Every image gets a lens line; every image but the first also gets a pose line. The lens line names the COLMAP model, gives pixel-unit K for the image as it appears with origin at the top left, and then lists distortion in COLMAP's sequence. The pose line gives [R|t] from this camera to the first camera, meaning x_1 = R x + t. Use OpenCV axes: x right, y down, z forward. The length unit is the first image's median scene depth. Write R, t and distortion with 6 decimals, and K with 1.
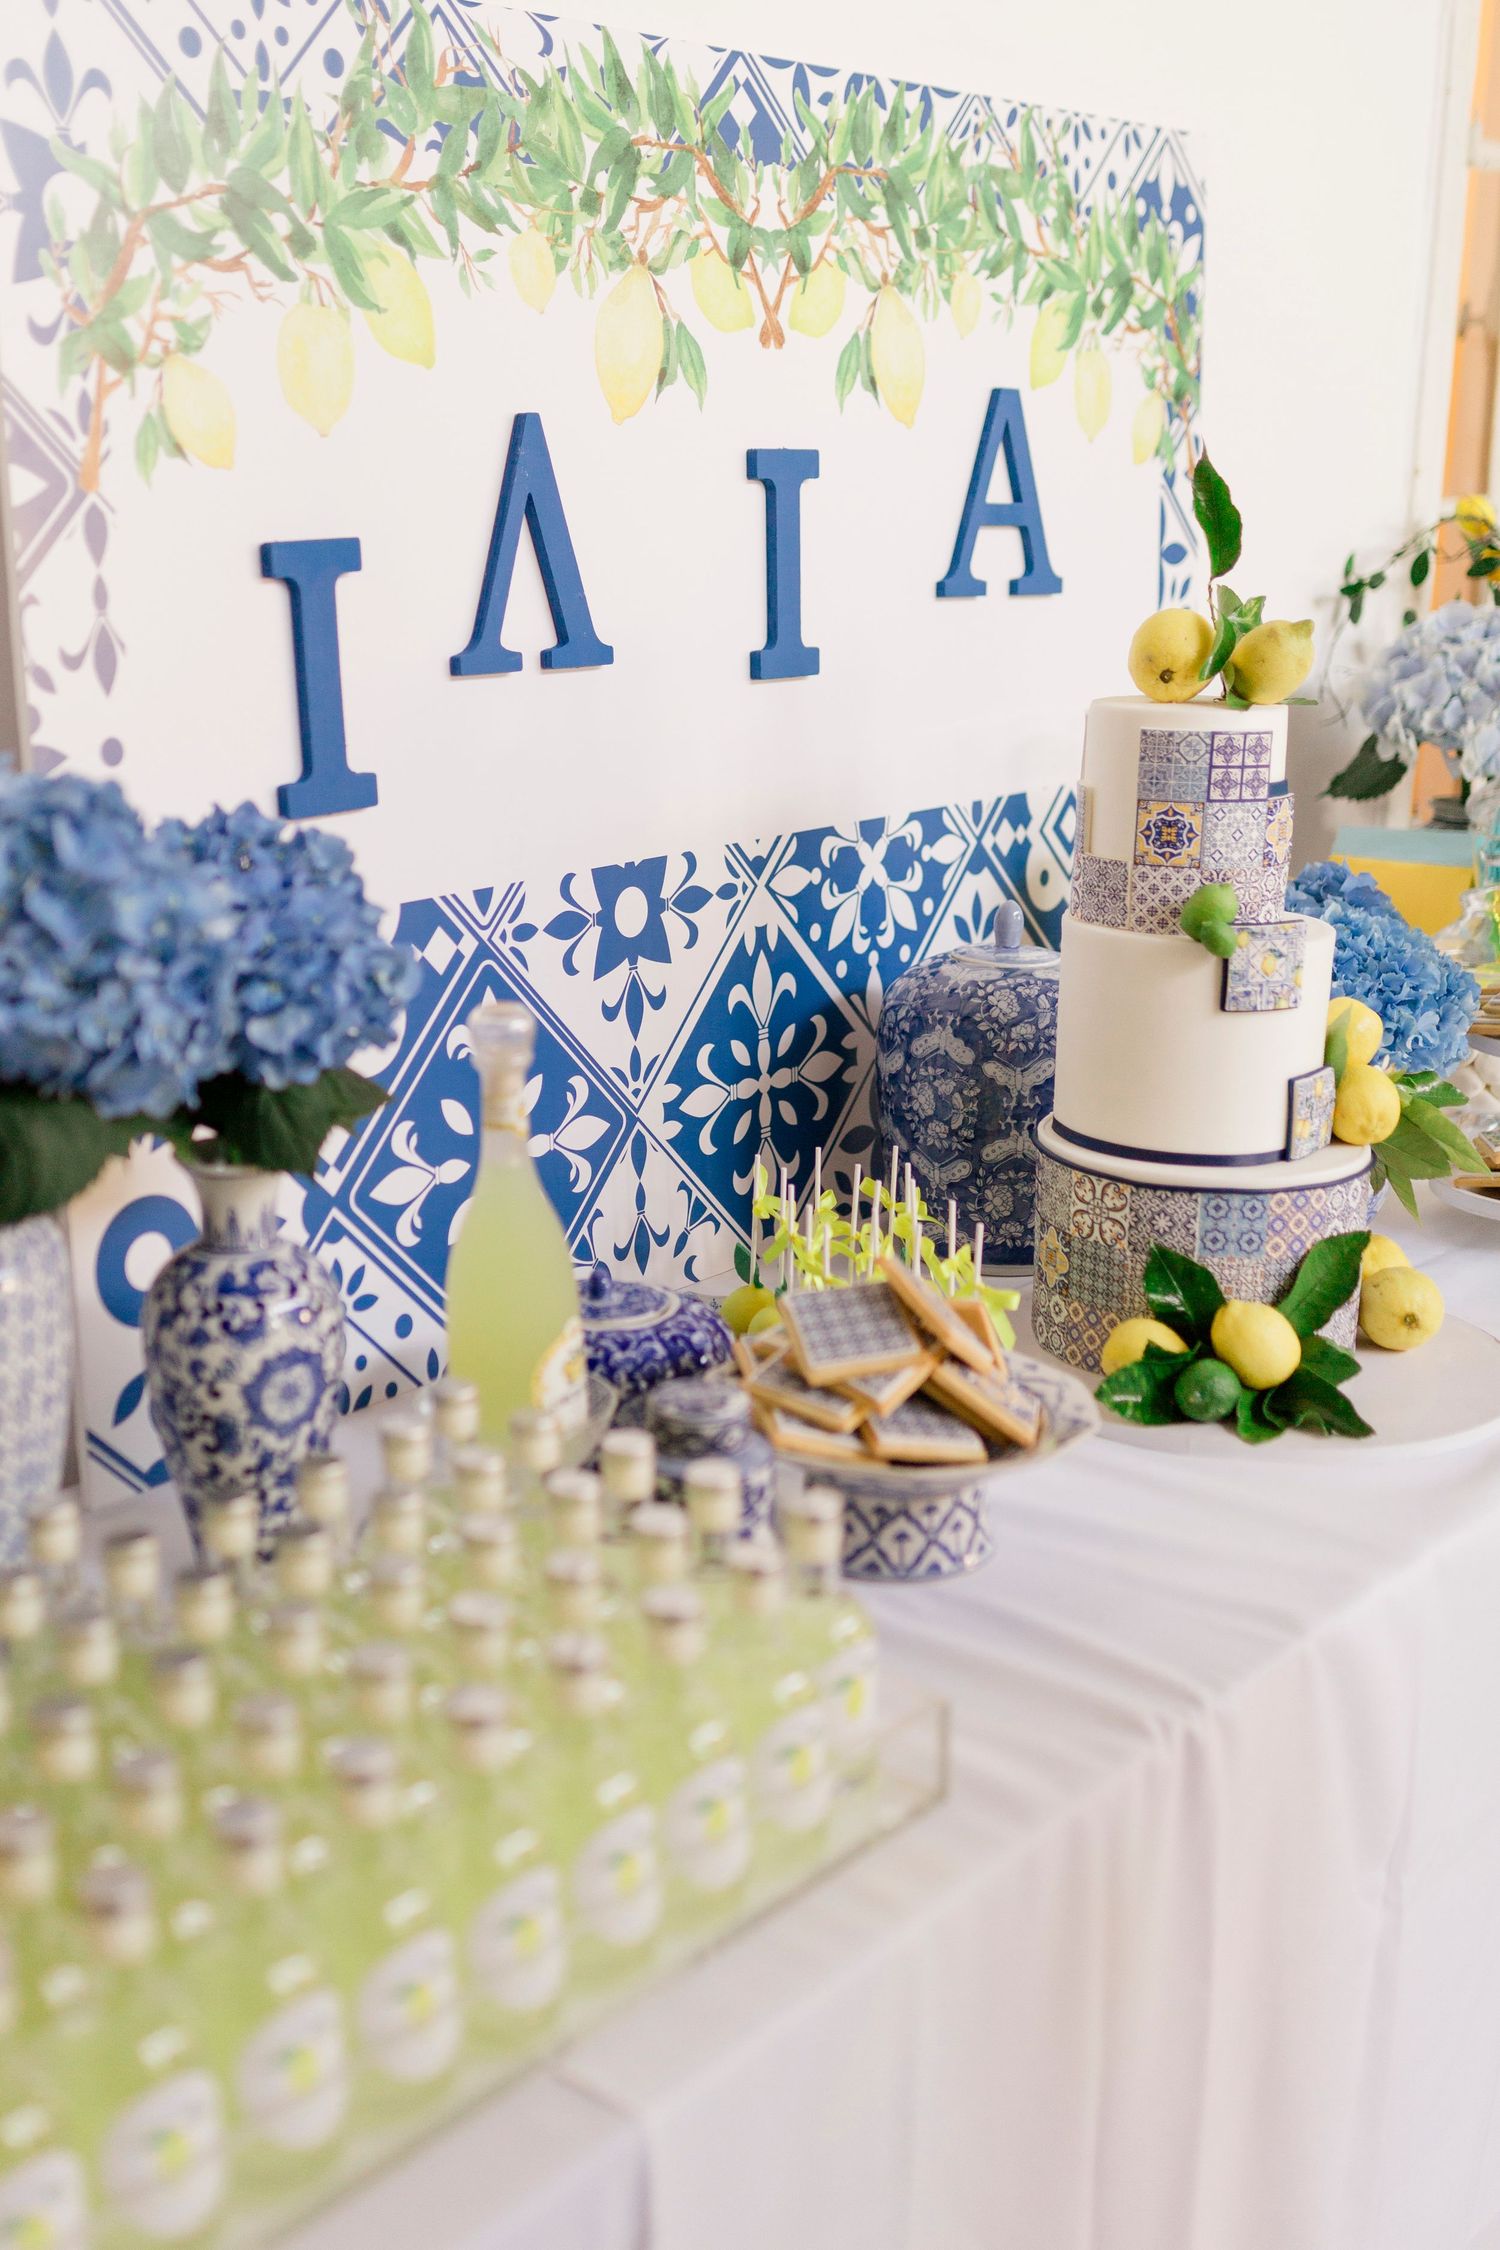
lens RADIAL K [[2591.5, 0, 588.1], [0, 2591.5, 1056.2], [0, 0, 1]] dist [-0.007595, 0.017882]
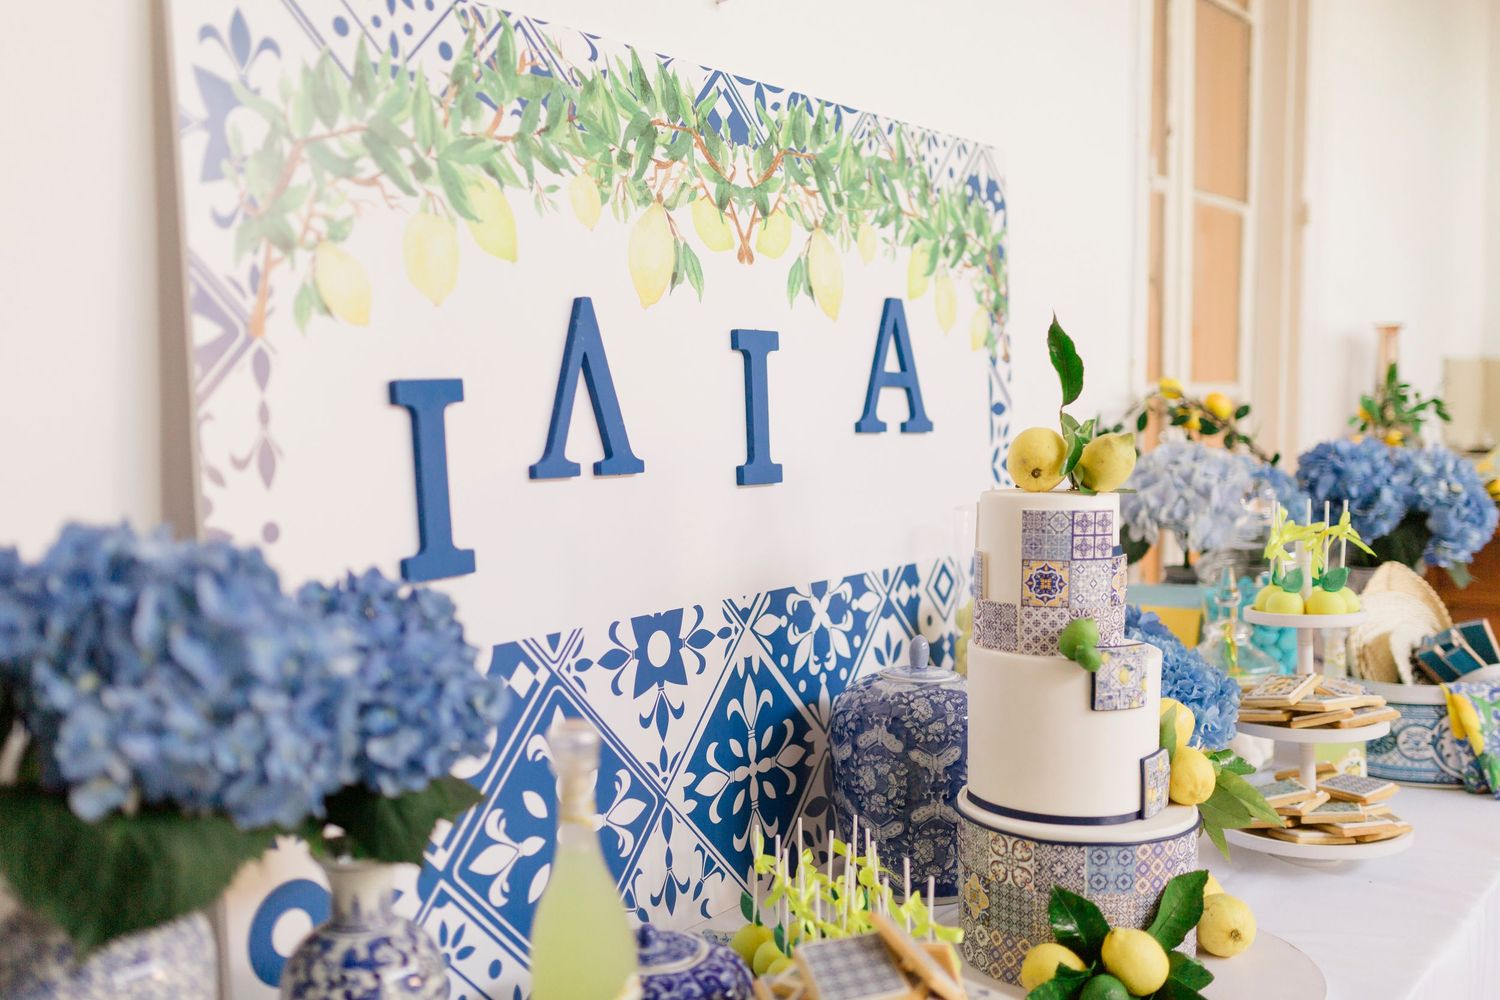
lens RADIAL K [[1486.6, 0, 719.1], [0, 1486.6, 473.7], [0, 0, 1]] dist [-0.003673, 0.002739]
pose [[0.996612, -0.012211, 0.081337, -0.016528], [0.026256, 0.984409, -0.173926, -0.009068], [-0.077945, 0.175473, 0.981394, 0.212701]]
